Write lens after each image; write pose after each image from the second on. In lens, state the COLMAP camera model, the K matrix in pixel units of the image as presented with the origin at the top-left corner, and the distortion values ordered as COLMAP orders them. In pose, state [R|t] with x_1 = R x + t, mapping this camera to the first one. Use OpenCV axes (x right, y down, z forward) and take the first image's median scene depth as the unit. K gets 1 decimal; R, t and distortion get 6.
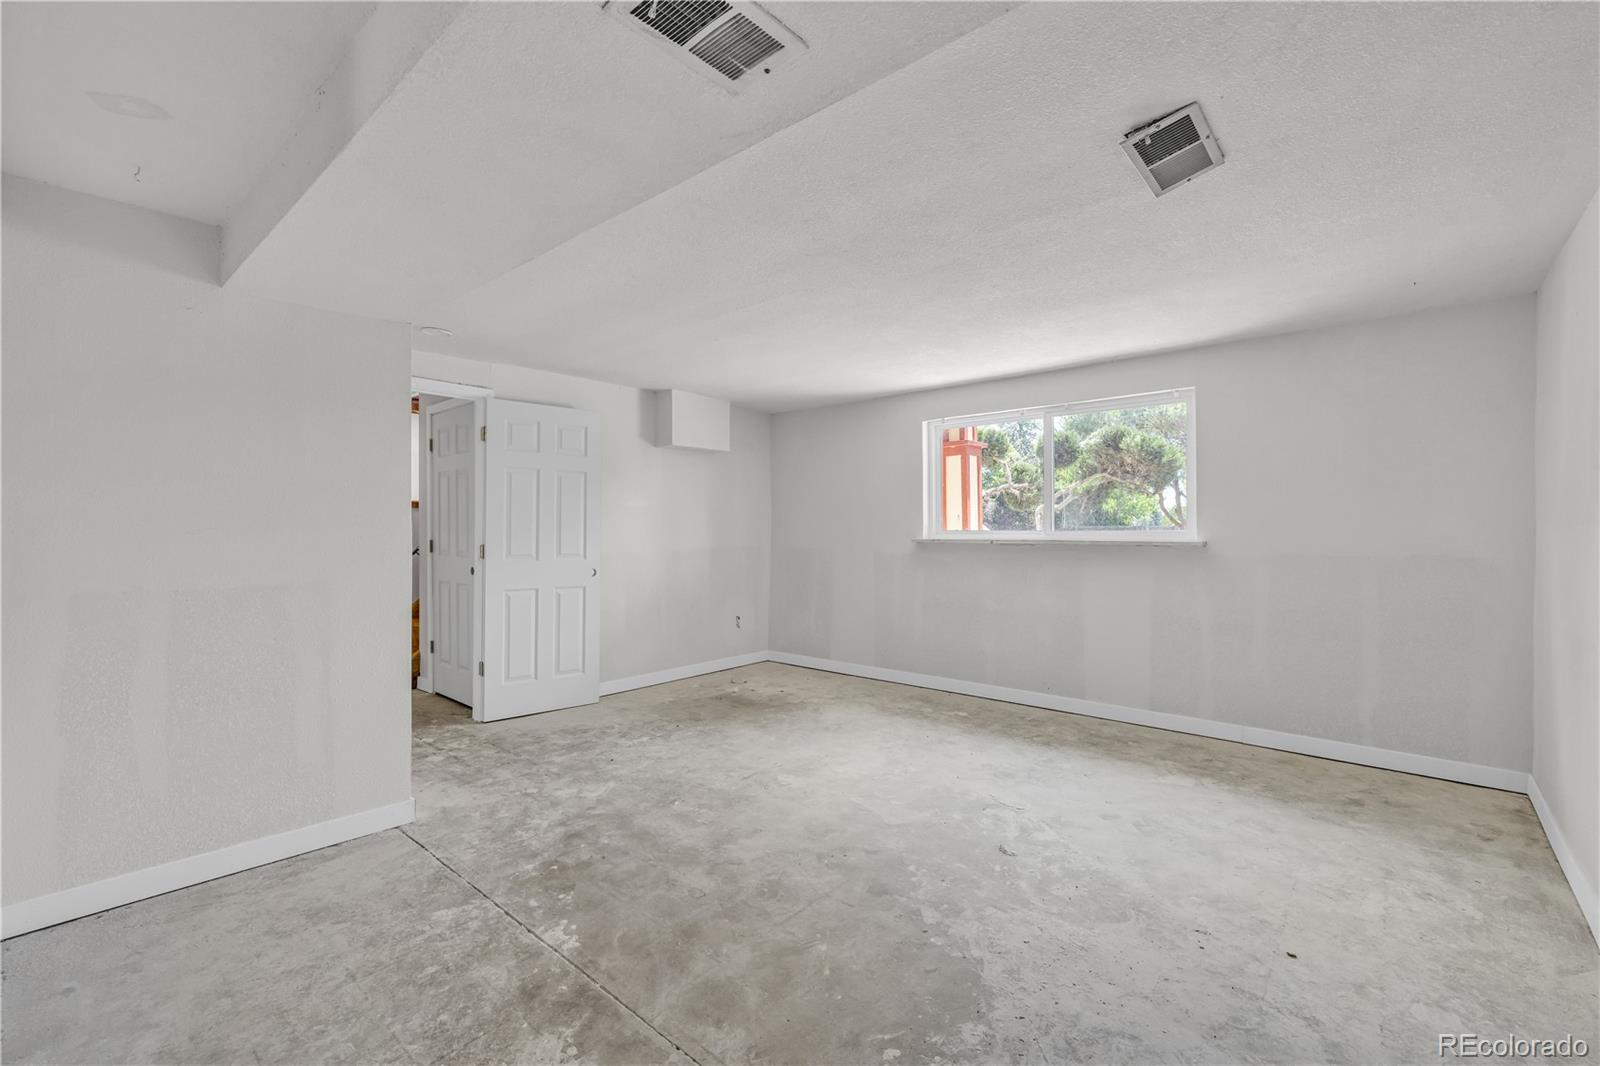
lens RADIAL K [[674.9, 0, 801.7], [0, 674.9, 531.1], [0, 0, 1]] dist [-0.002327, -0.000145]
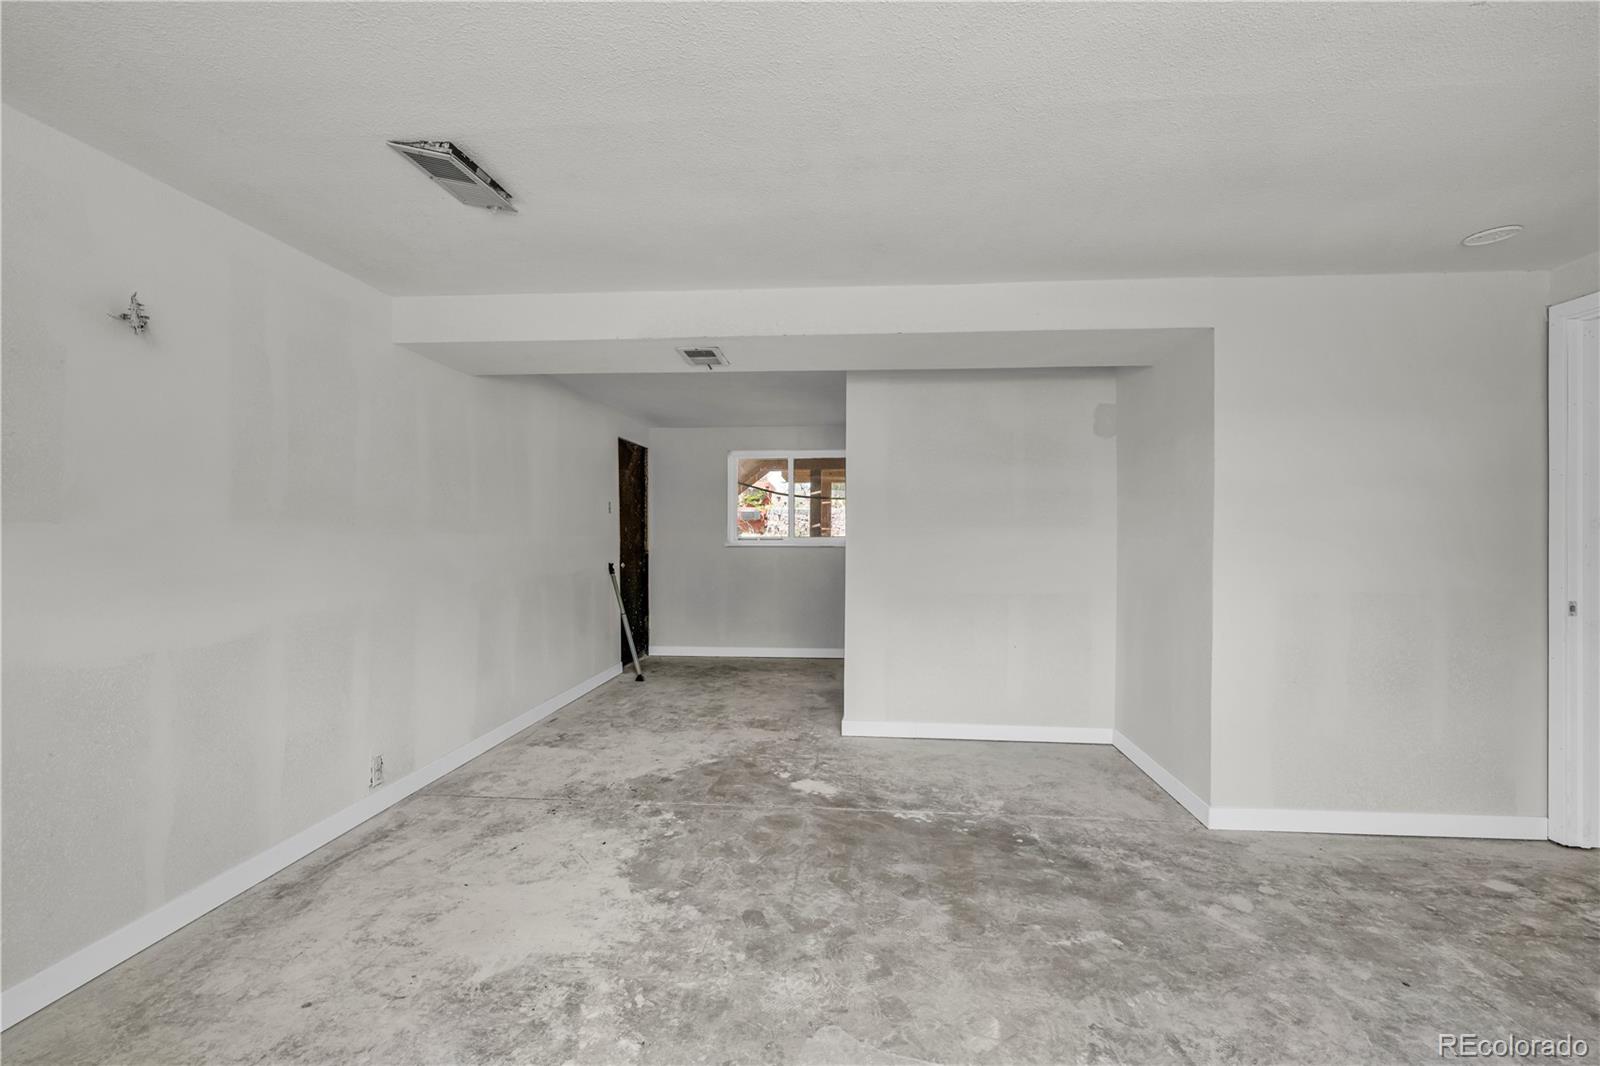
lens RADIAL K [[674.9, 0, 801.3], [0, 674.9, 533.2], [0, 0, 1]] dist [-0.002327, -0.000145]
pose [[-0.802450, -0.001295, -0.596719, 0.521818], [-0.001670, 0.999999, 0.000075, -0.003894], [0.596718, 0.001057, -0.802451, 1.505435]]
